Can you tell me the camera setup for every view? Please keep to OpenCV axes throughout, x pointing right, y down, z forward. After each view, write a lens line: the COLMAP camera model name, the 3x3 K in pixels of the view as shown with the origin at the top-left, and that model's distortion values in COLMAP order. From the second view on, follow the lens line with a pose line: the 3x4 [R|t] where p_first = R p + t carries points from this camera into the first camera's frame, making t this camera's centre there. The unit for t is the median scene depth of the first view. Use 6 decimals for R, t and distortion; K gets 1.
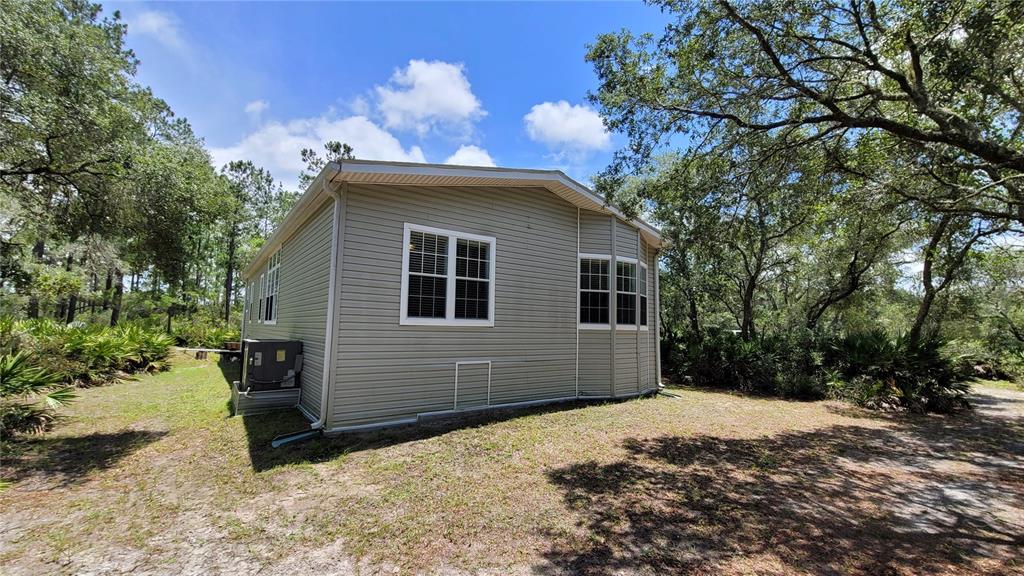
lens RADIAL K [[418.6, 0, 510.7], [0, 418.6, 288.3], [0, 0, 1]] dist [0.003138, 0.000254]
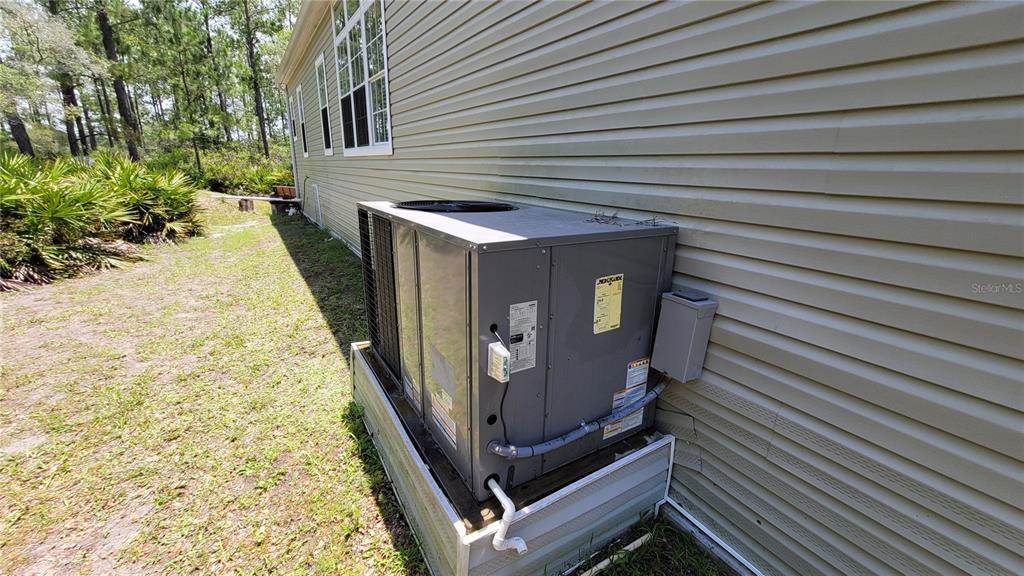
lens RADIAL K [[418.6, 0, 513.6], [0, 418.6, 286.4], [0, 0, 1]] dist [0.003138, 0.000254]
pose [[0.996870, 0.024089, -0.075301, -0.297524], [0.004737, 0.932540, 0.361036, 0.043493], [0.078918, -0.360262, 0.929507, 0.422877]]
